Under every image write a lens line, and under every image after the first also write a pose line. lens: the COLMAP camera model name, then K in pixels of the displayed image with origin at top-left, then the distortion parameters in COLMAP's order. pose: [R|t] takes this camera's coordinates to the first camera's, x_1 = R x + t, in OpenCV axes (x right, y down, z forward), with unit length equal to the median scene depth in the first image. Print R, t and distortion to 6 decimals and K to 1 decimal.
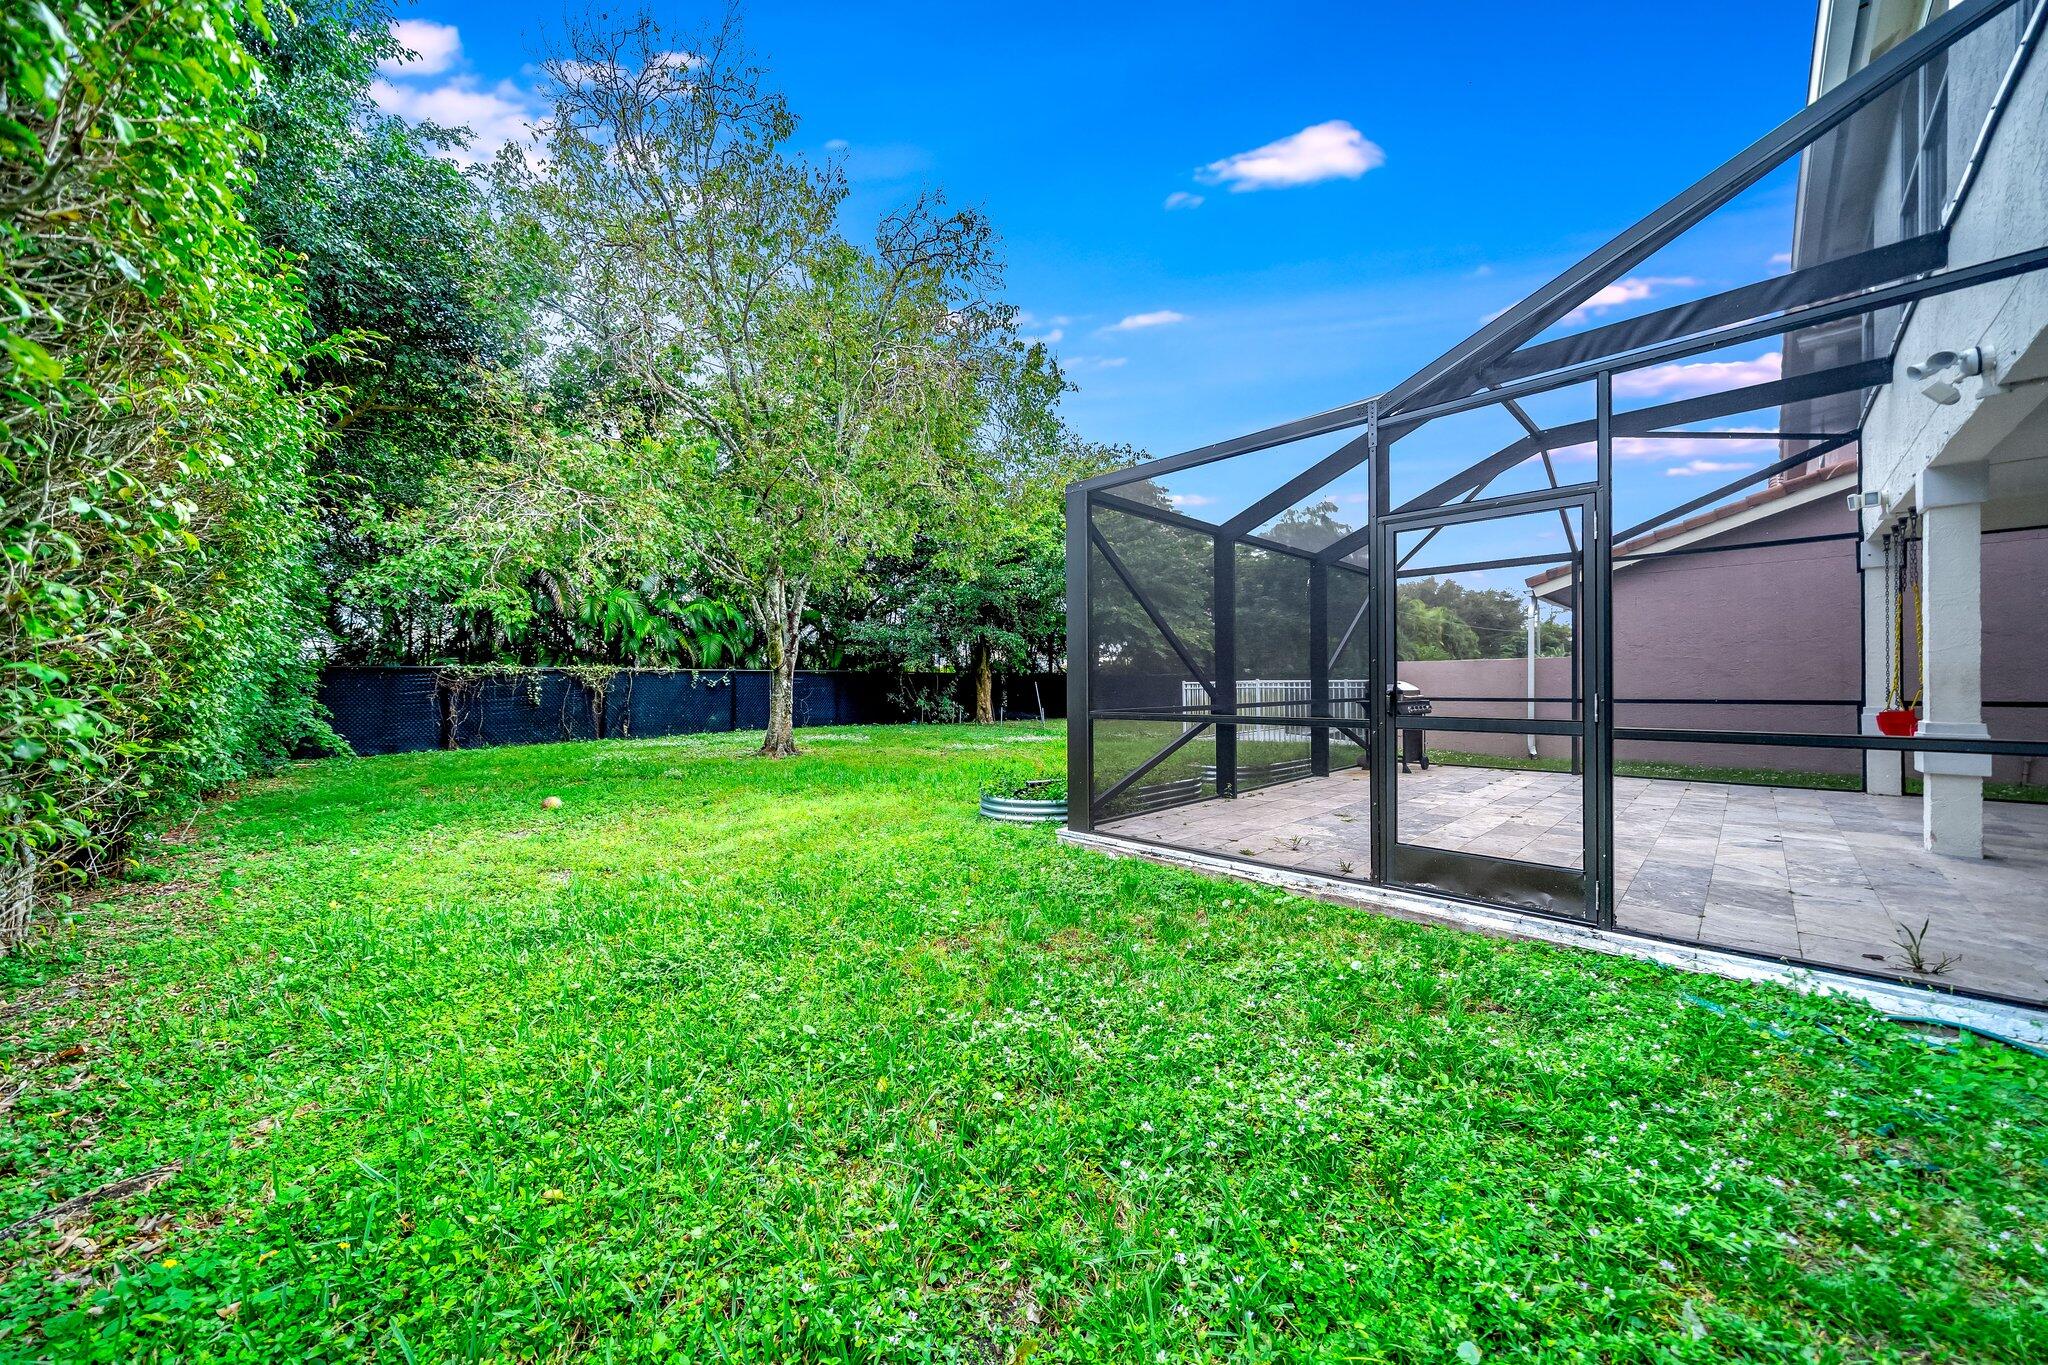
lens RADIAL K [[710.6, 0, 1009.4], [0, 710.6, 678.0], [0, 0, 1]] dist [-0.006021, 0.000141]
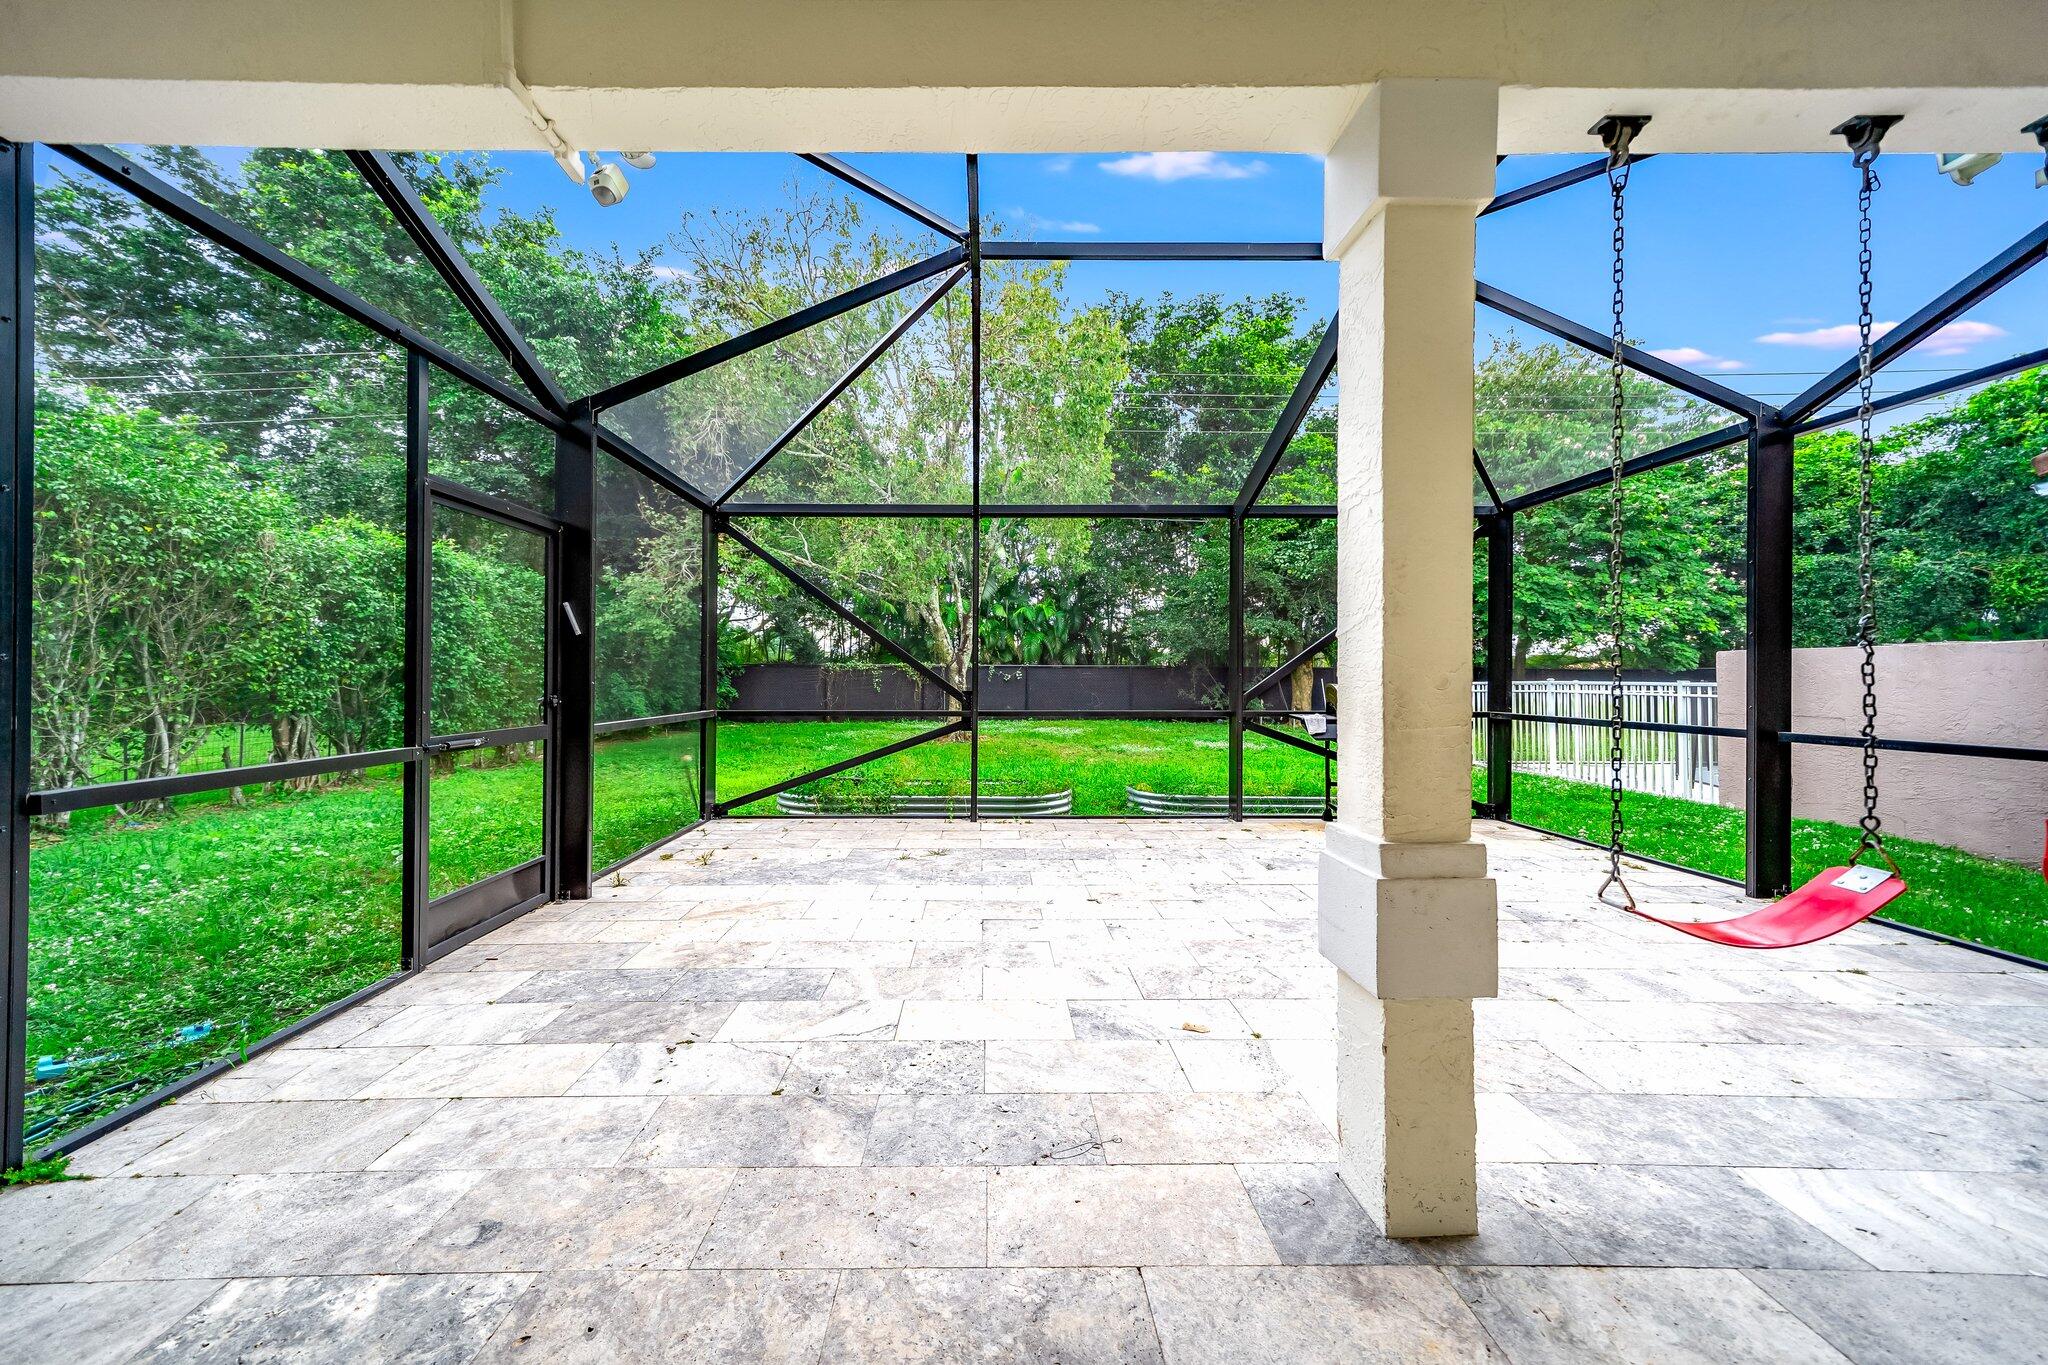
lens RADIAL K [[715.9, 0, 992.6], [0, 715.9, 671.1], [0, 0, 1]] dist [0.006758, 0.000052]
pose [[0.727121, 0.002467, -0.686505, 0.398800], [-0.001337, 0.999997, 0.002177, -0.005429], [0.686508, -0.000665, 0.727122, 0.163193]]
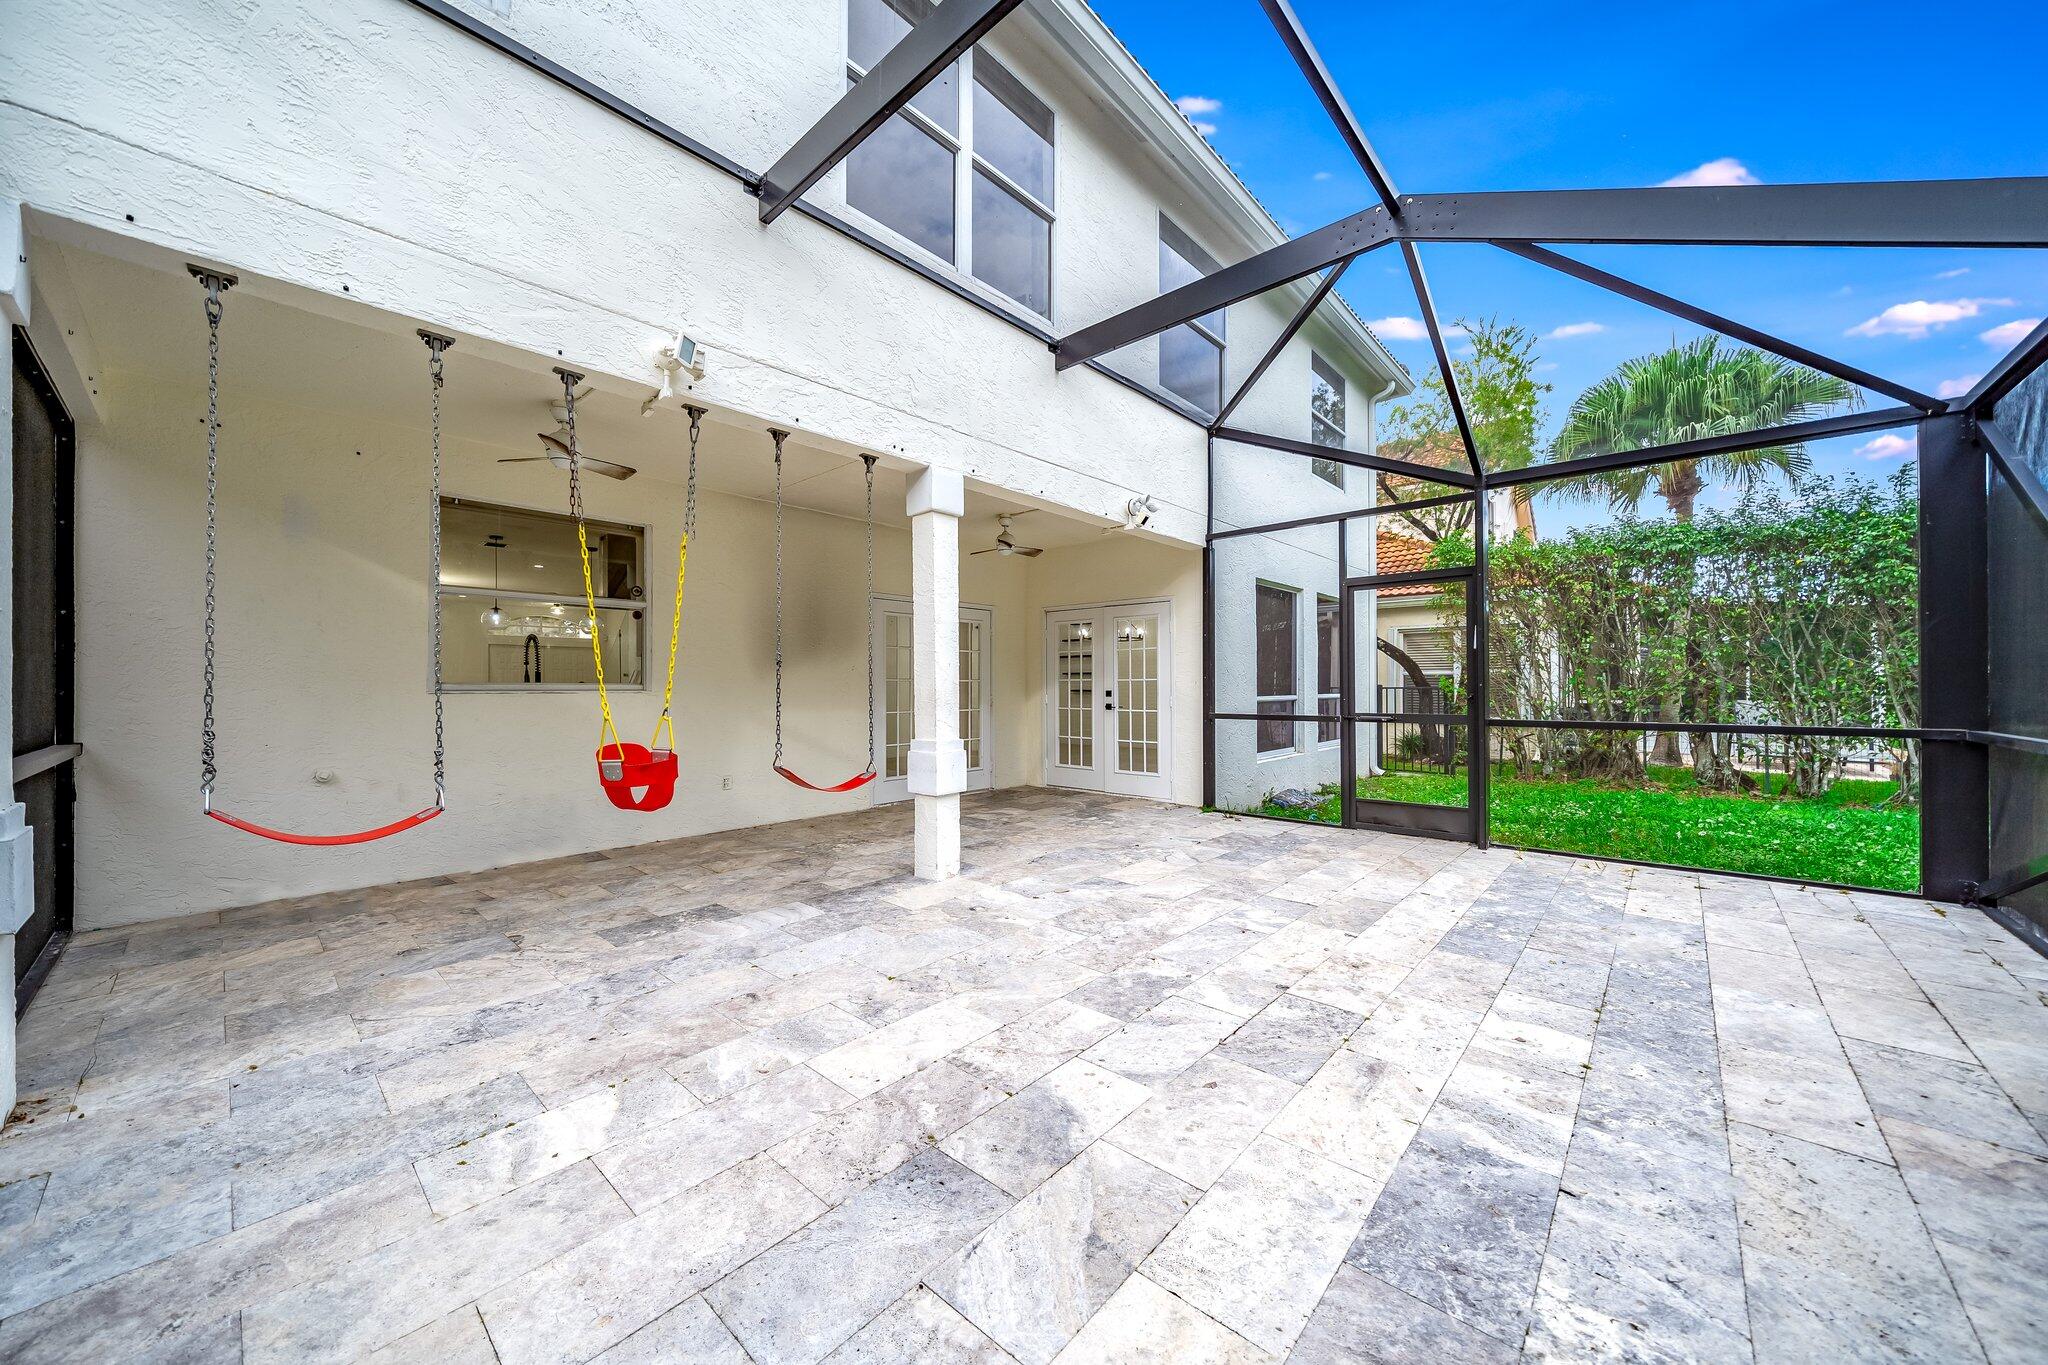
lens RADIAL K [[722.0, 0, 1014.6], [0, 722.0, 689.3], [0, 0, 1]] dist [-0.000862, -0.000080]
pose [[-0.997678, 0.010961, -0.067220, 0.359497], [0.011250, 0.999929, -0.003924, 0.000105], [0.067172, -0.004671, -0.997730, 0.557095]]
